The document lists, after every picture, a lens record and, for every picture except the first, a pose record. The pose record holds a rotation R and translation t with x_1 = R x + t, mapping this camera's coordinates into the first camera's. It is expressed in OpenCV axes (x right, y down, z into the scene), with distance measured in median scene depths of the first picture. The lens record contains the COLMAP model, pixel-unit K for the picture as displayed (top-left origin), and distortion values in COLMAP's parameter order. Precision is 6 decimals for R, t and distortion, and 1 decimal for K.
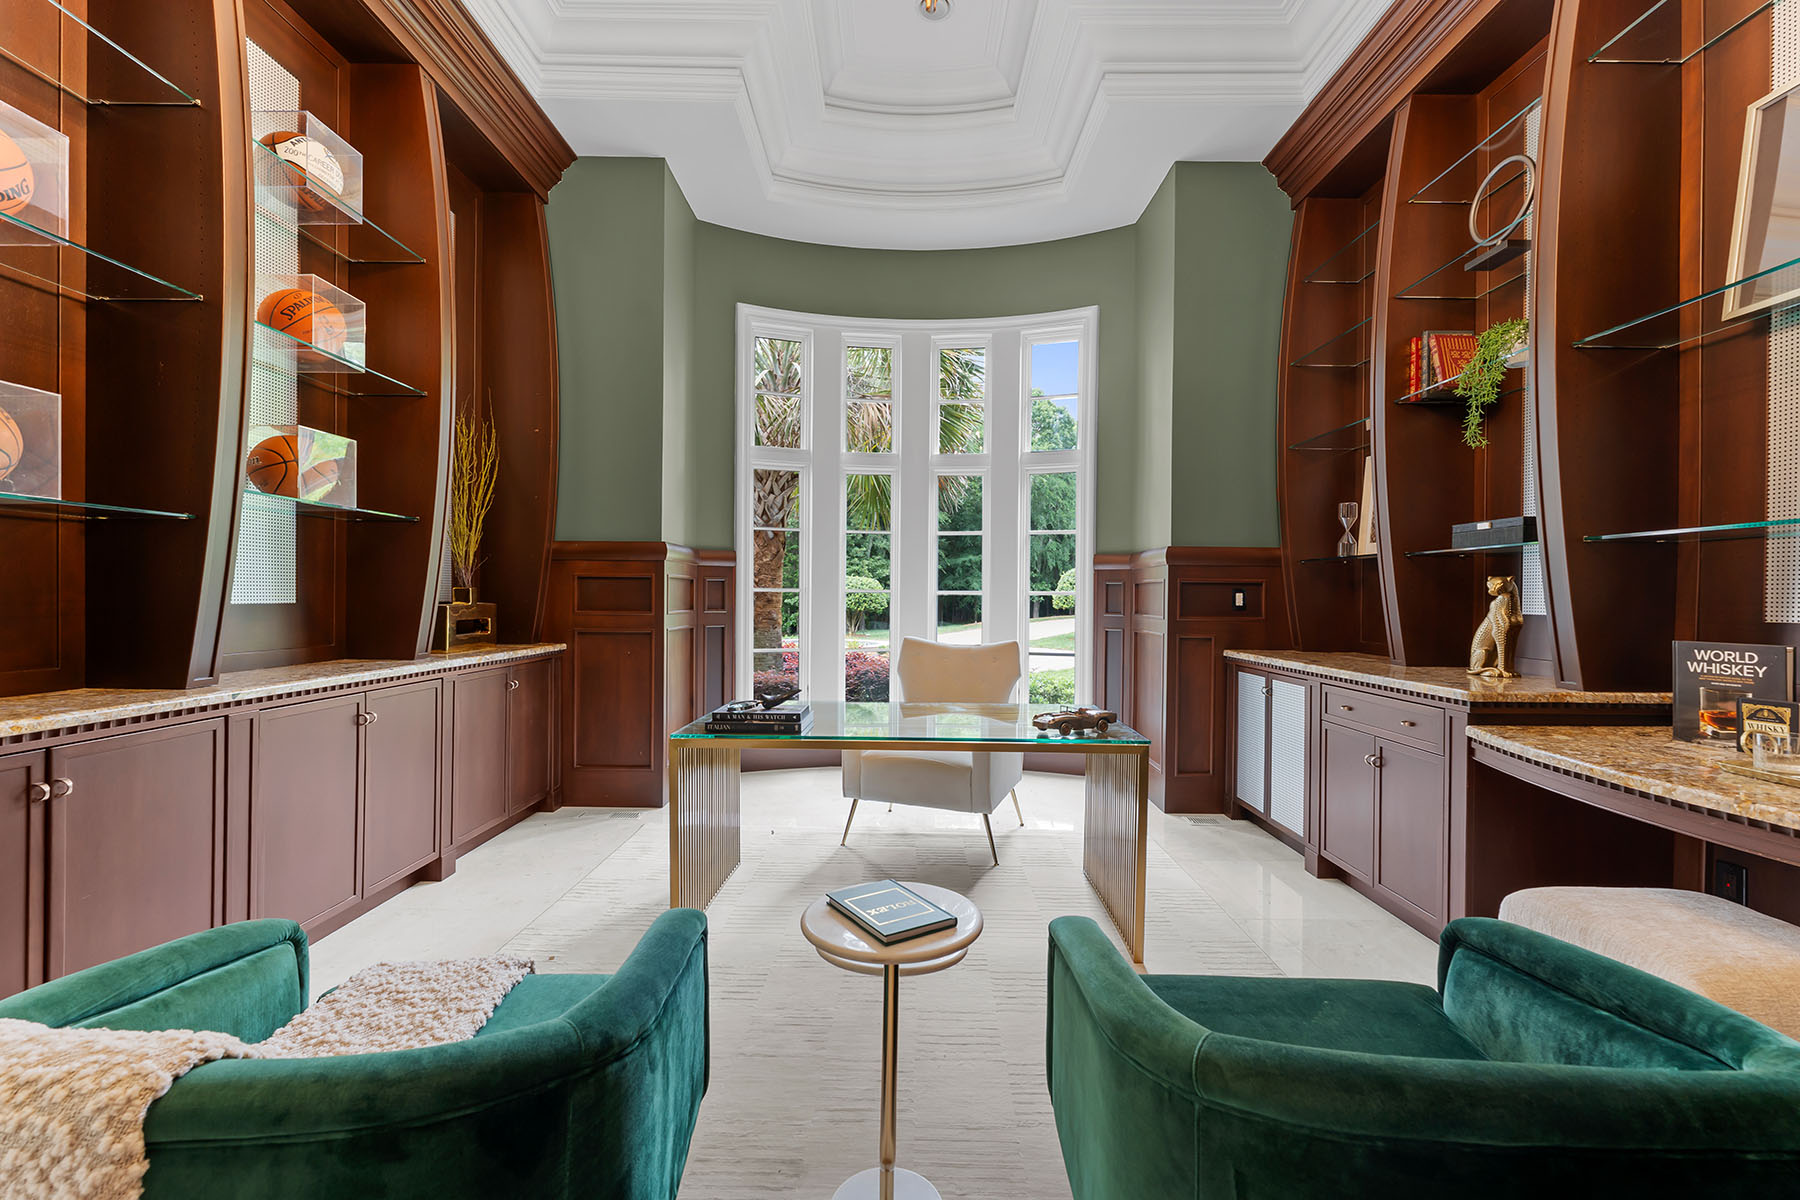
lens RADIAL K [[768.2, 0, 889.3], [0, 768.2, 598.8], [0, 0, 1]] dist [-0.003012, 0.000254]
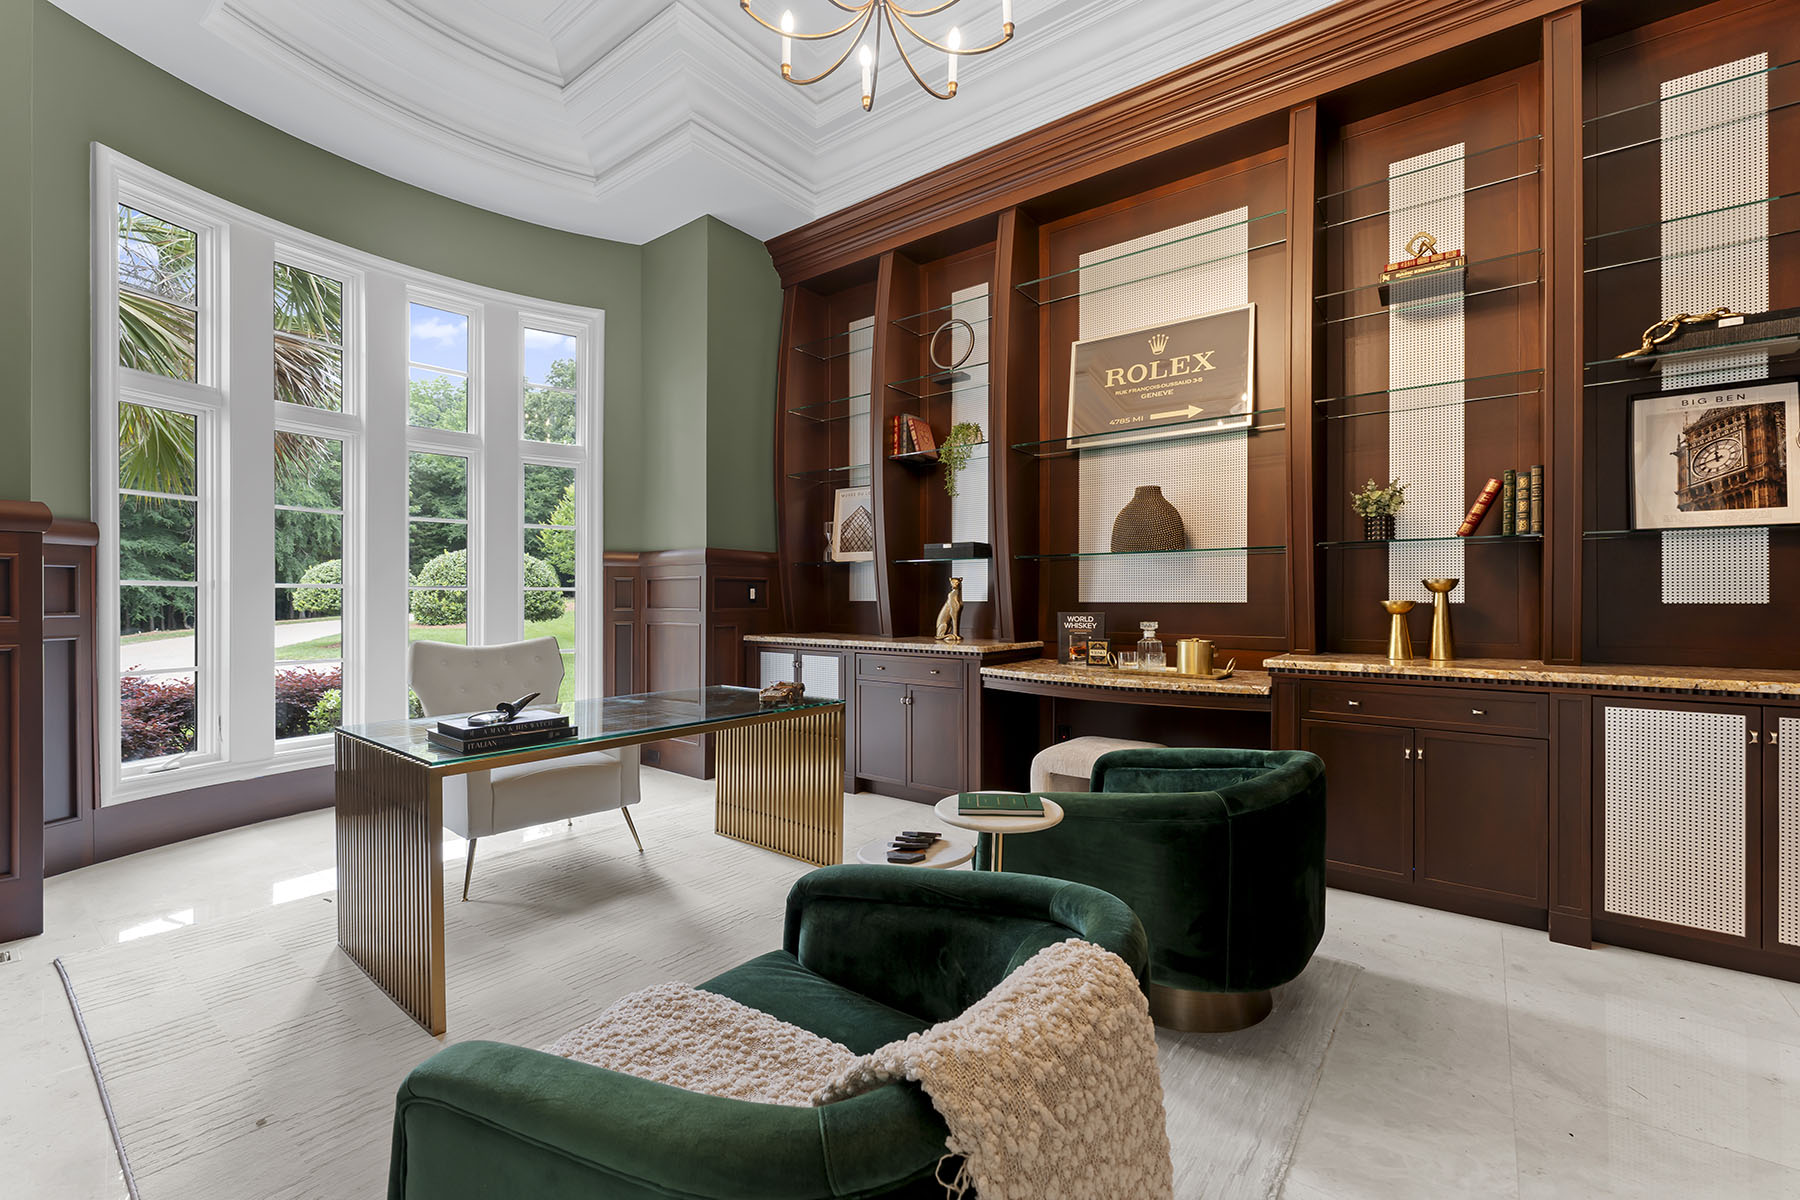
lens RADIAL K [[768.2, 0, 880.4], [0, 768.2, 598.2], [0, 0, 1]] dist [-0.003012, 0.000254]
pose [[0.606456, -0.007328, 0.795083, -0.473249], [0.006375, 0.999970, 0.004353, 0.005036], [-0.795091, 0.002428, 0.606485, 0.114100]]
